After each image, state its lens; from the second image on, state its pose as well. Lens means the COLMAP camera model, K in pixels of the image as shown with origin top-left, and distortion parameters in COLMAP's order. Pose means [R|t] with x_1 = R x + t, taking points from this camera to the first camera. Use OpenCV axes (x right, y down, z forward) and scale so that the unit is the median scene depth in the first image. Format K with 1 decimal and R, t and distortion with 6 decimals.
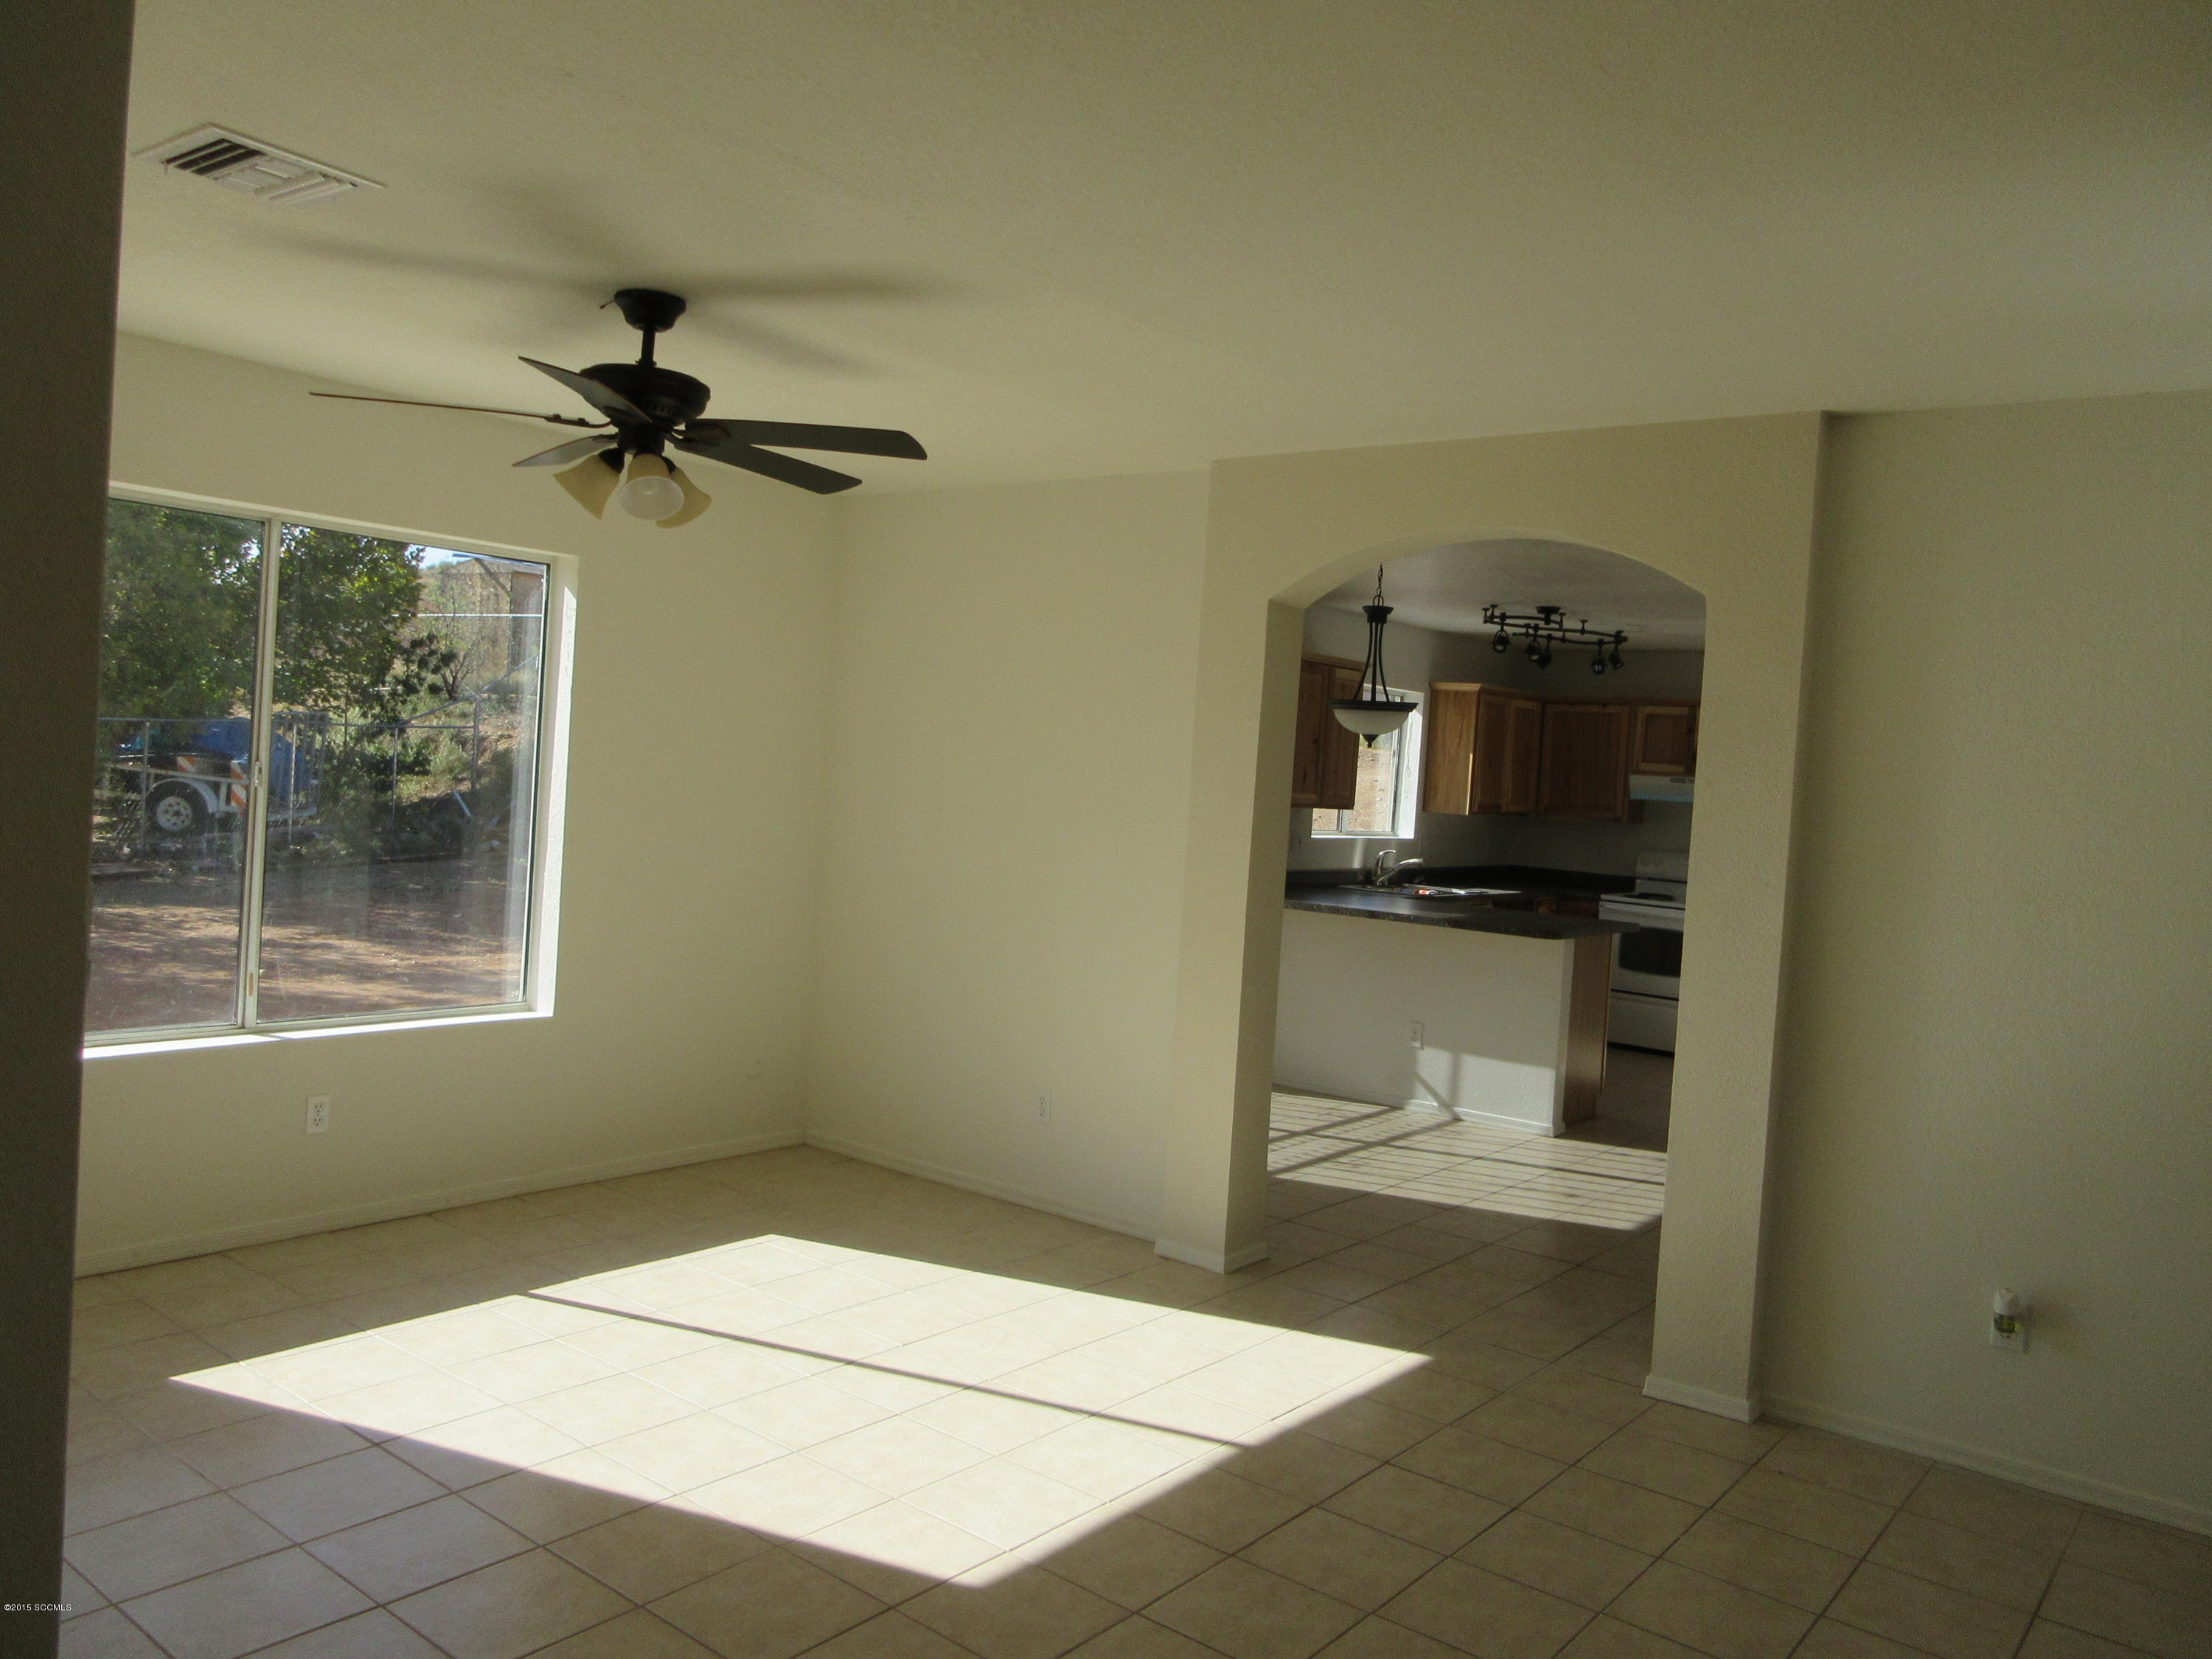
lens RADIAL K [[1607.5, 0, 1092.3], [0, 1607.5, 821.8], [0, 0, 1]] dist [-0.006622, 0.007309]
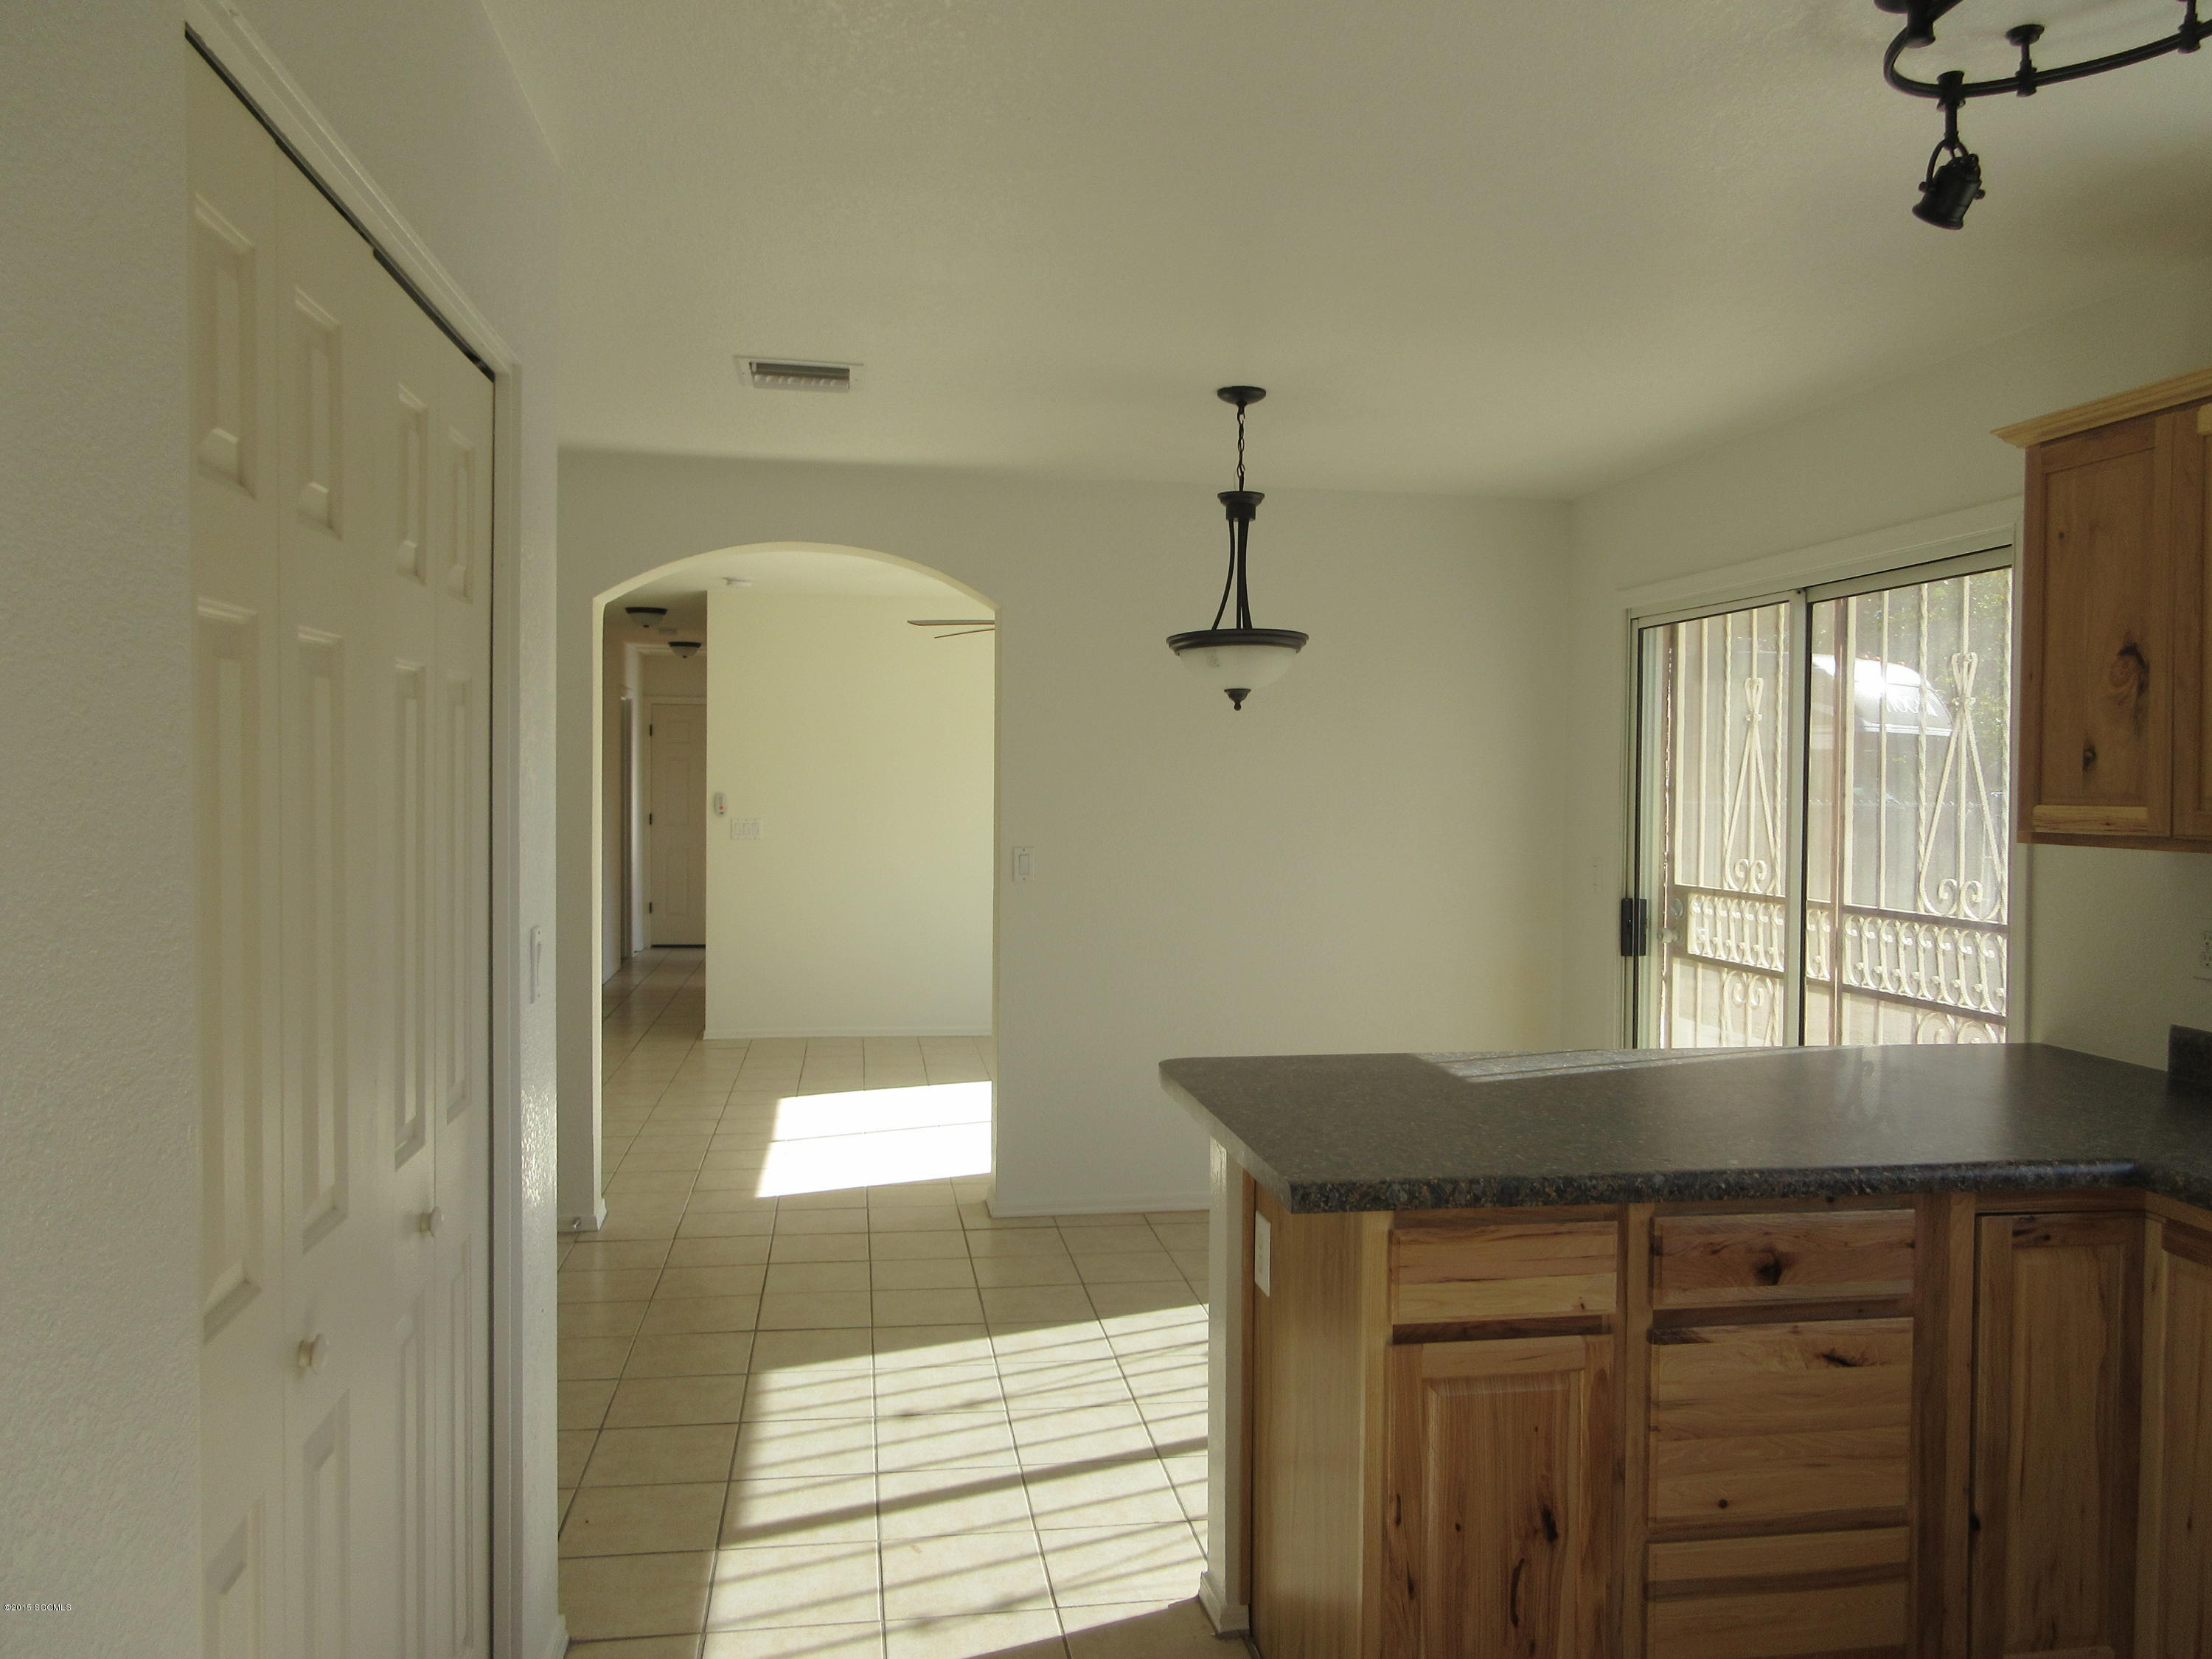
lens RADIAL K [[1609.1, 0, 1103.4], [0, 1609.1, 819.5], [0, 0, 1]] dist [-0.011621, 0.003643]
pose [[-0.665327, -0.052219, -0.744724, 0.465856], [-0.074239, 0.997234, -0.003601, 0.002271], [0.742852, 0.052892, -0.667363, 0.940431]]
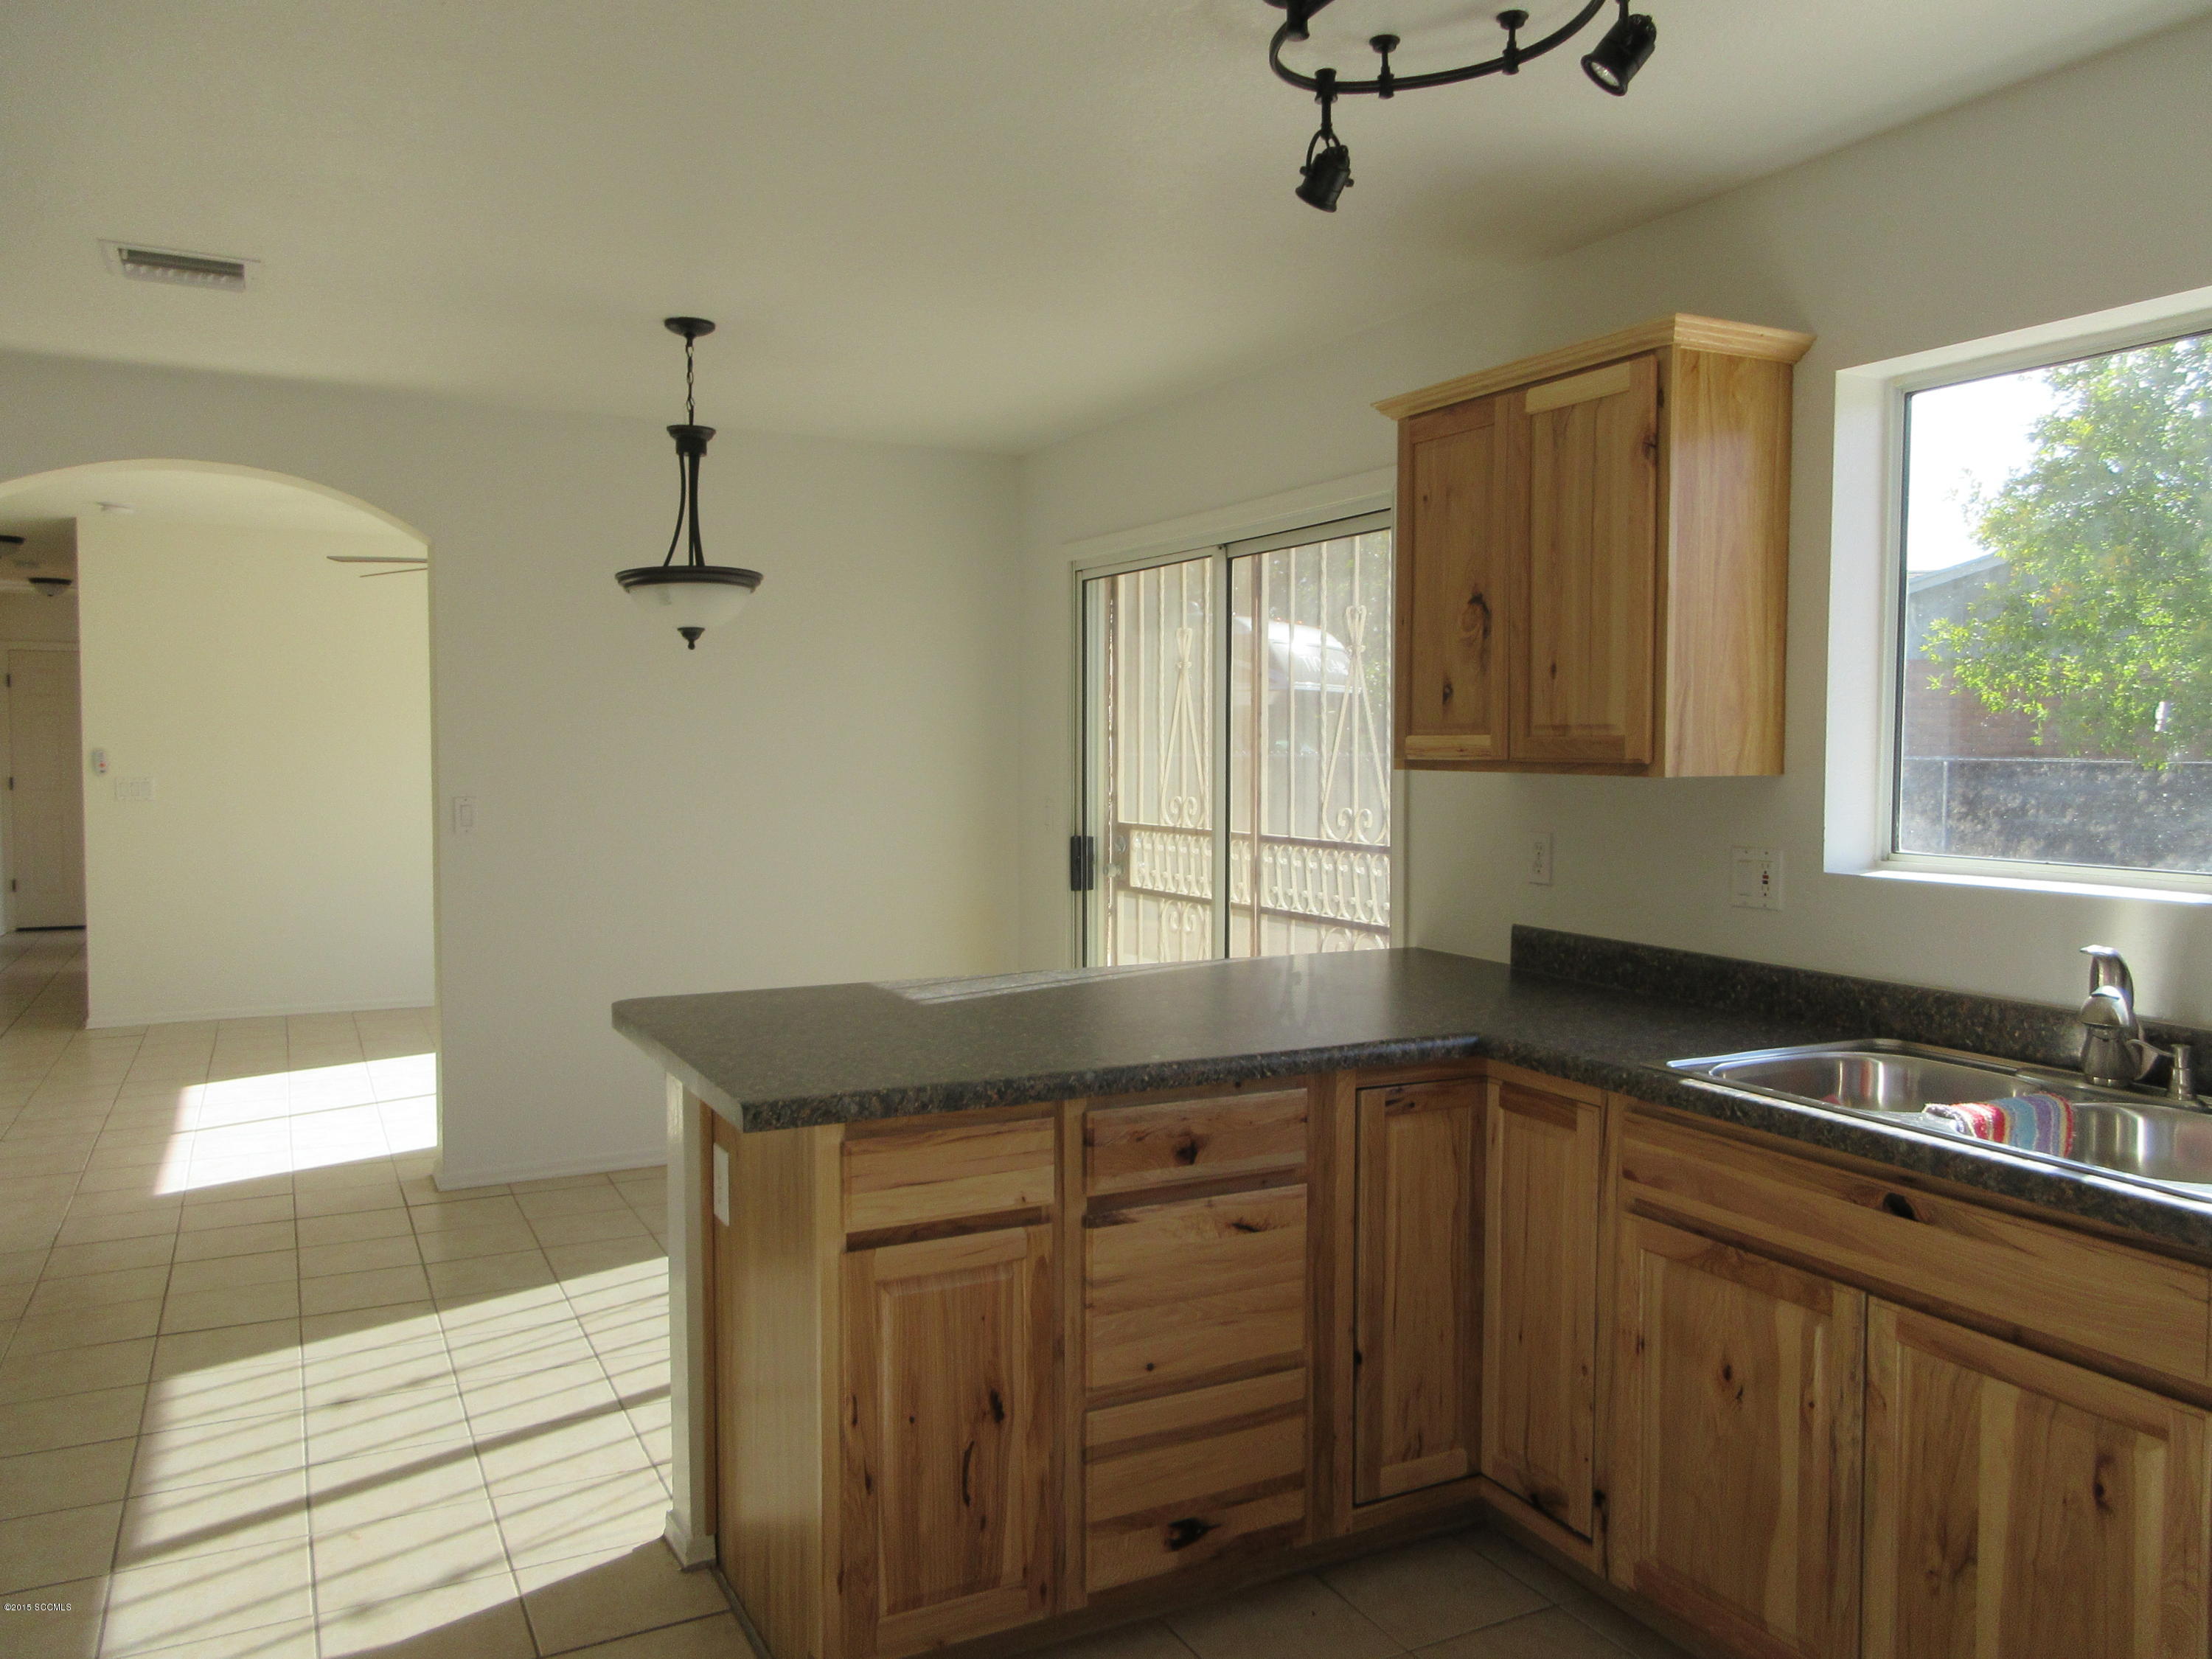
lens RADIAL K [[1607.5, 0, 1092.3], [0, 1607.5, 821.8], [0, 0, 1]] dist [-0.006622, 0.007309]
pose [[-0.399720, -0.021247, -0.916391, 0.467710], [-0.058129, 0.998307, 0.002208, 0.007401], [0.914792, 0.054151, -0.400279, 0.946961]]
